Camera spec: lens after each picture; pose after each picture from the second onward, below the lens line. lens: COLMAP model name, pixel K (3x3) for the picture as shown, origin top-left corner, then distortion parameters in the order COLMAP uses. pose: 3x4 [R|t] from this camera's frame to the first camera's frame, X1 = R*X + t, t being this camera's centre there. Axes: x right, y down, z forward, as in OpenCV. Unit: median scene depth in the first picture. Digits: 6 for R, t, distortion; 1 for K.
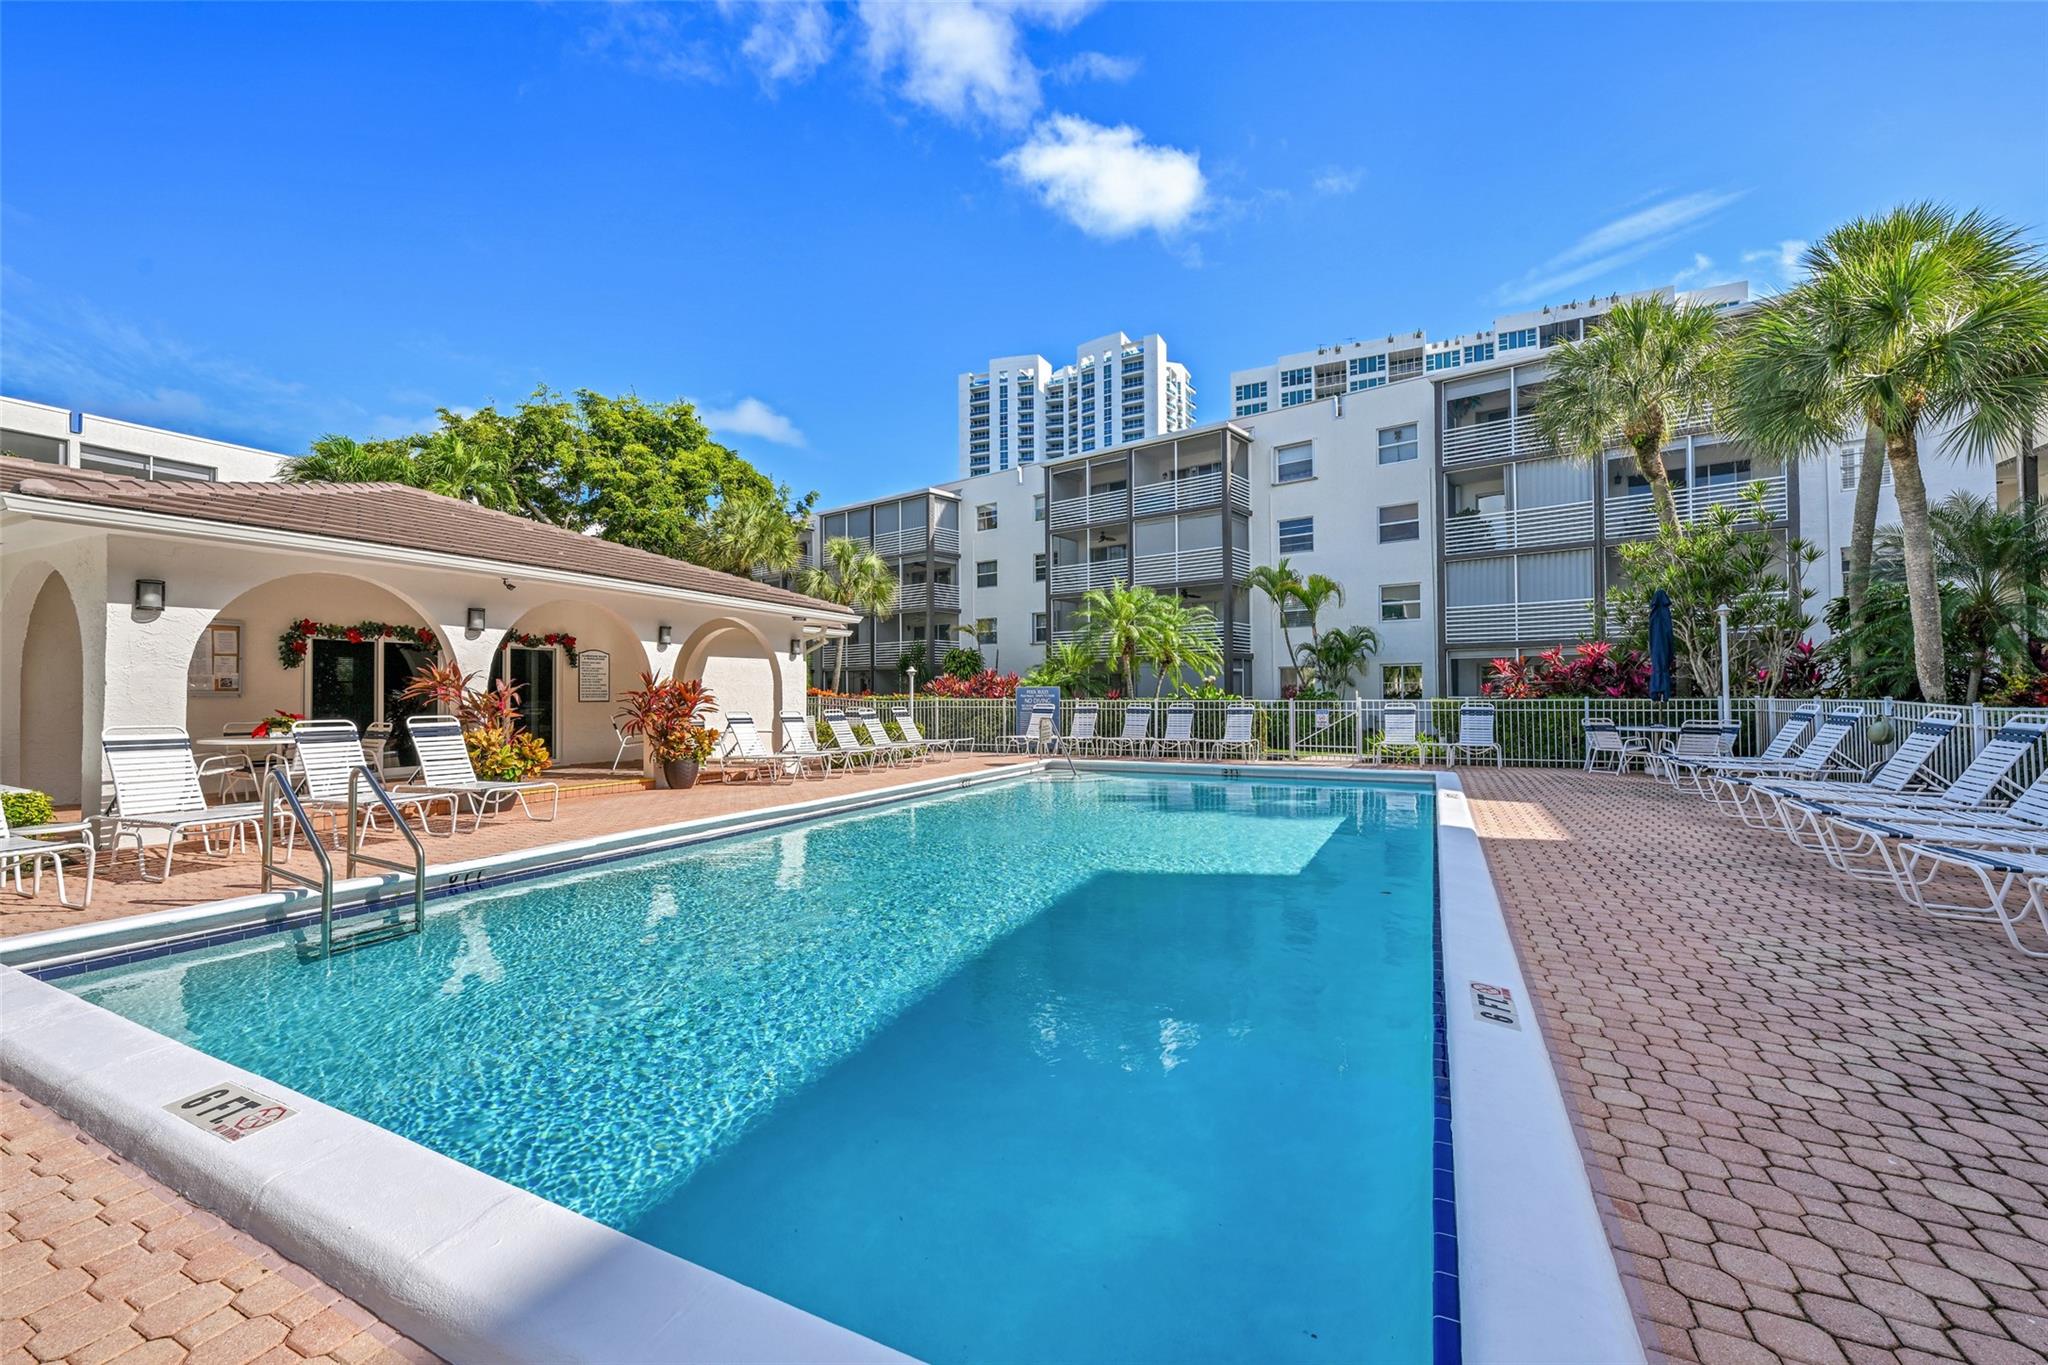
lens RADIAL K [[841.0, 0, 1013.4], [0, 841.0, 687.1], [0, 0, 1]] dist [0.001370, 0.000464]
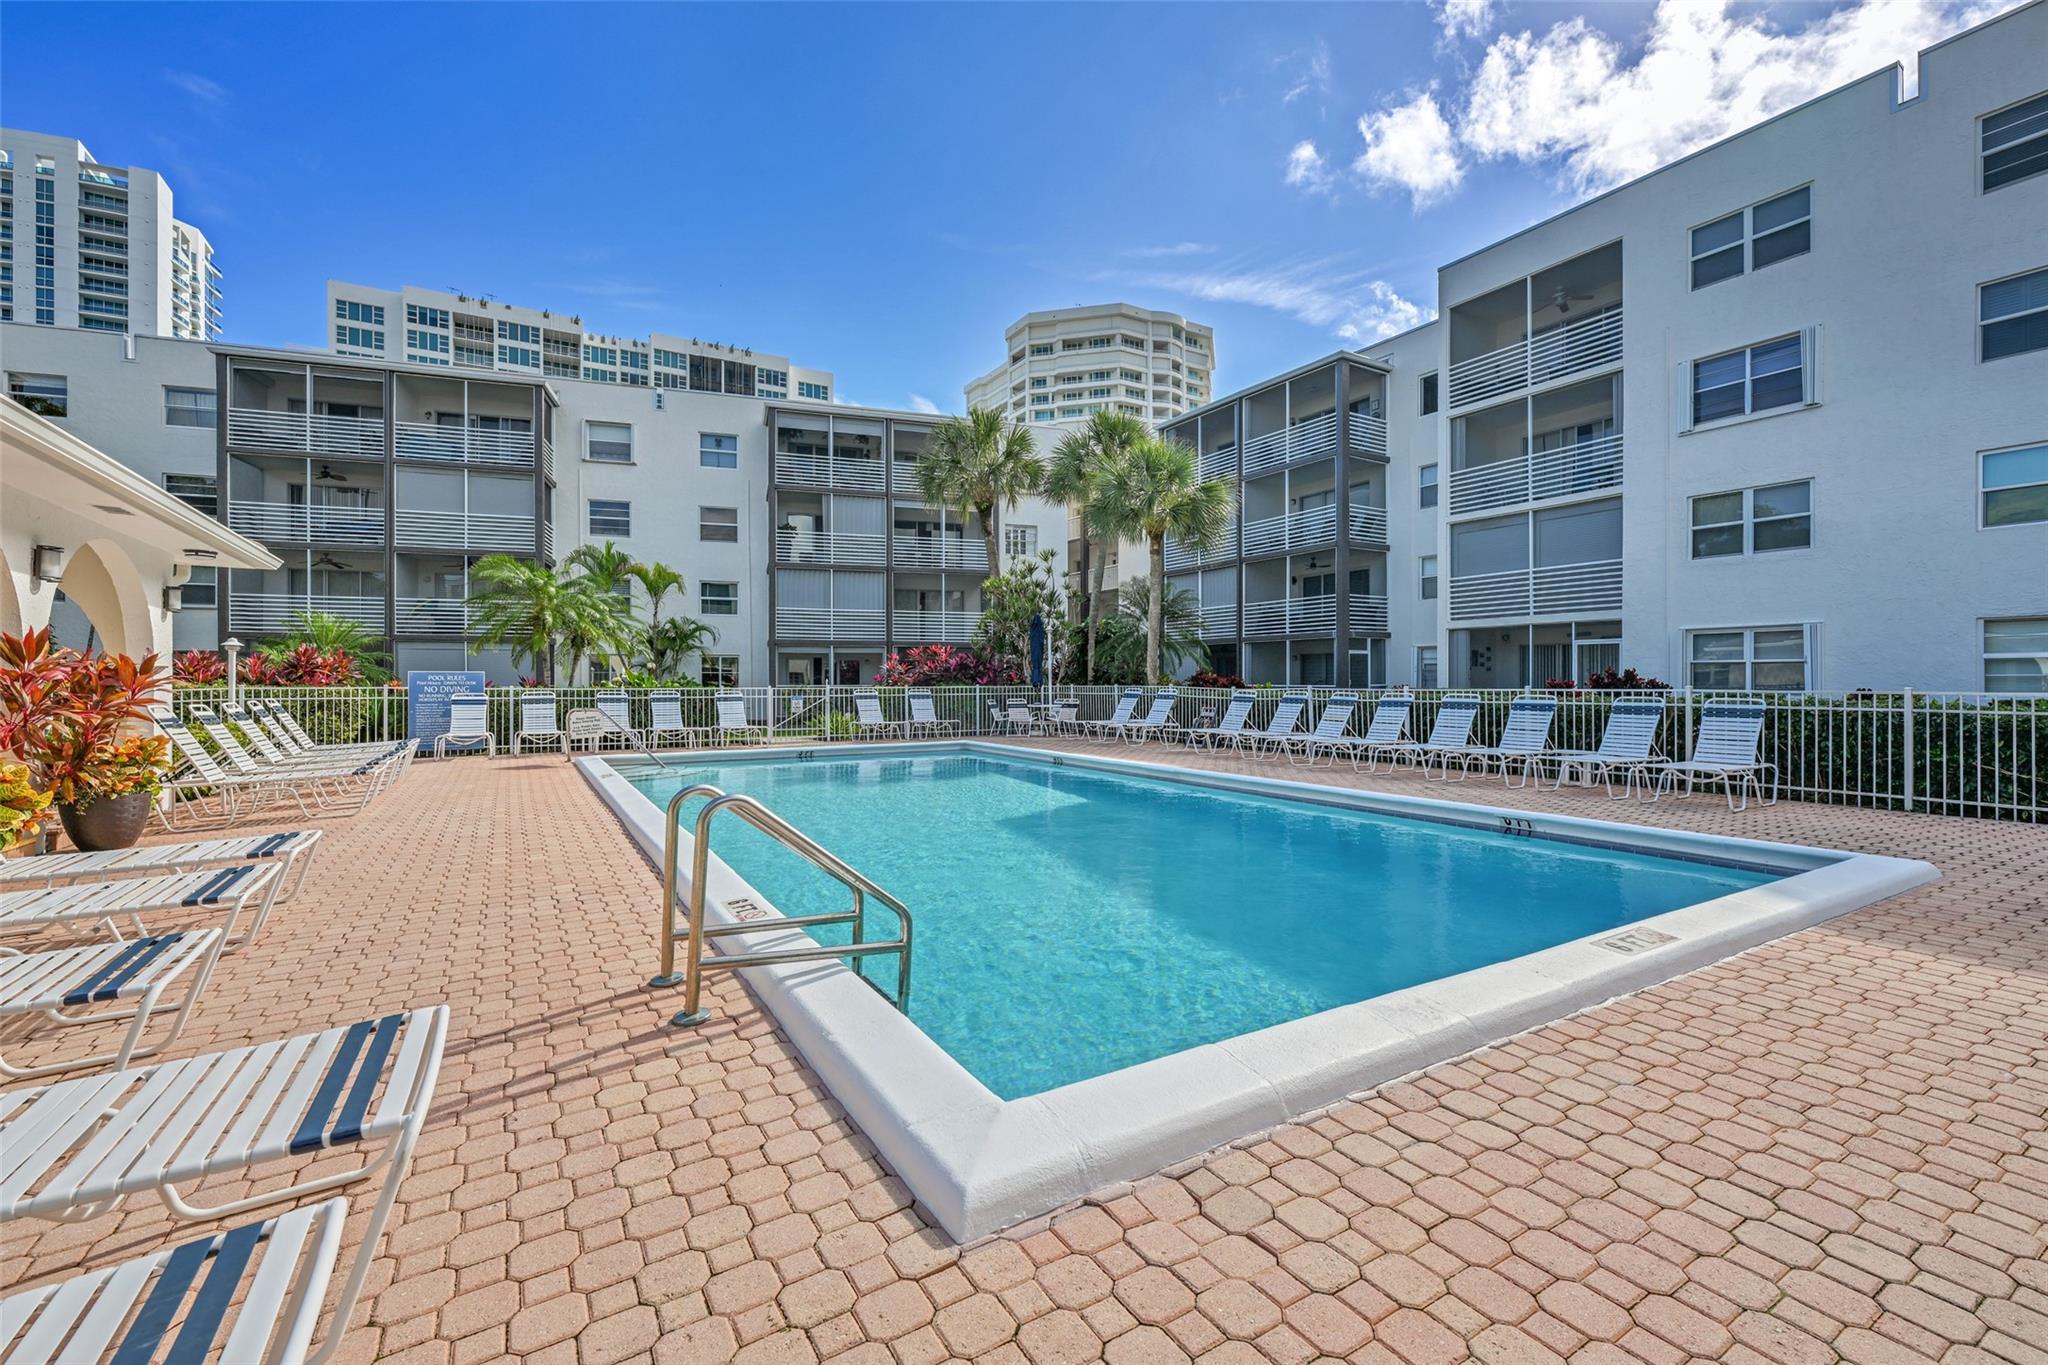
lens RADIAL K [[841.0, 0, 1010.2], [0, 841.0, 681.5], [0, 0, 1]] dist [0.001370, 0.000464]
pose [[0.543888, 0.003342, 0.839151, -0.221107], [-0.008120, 0.999966, 0.001280, 0.002212], [-0.839119, -0.007510, 0.543896, 0.087398]]
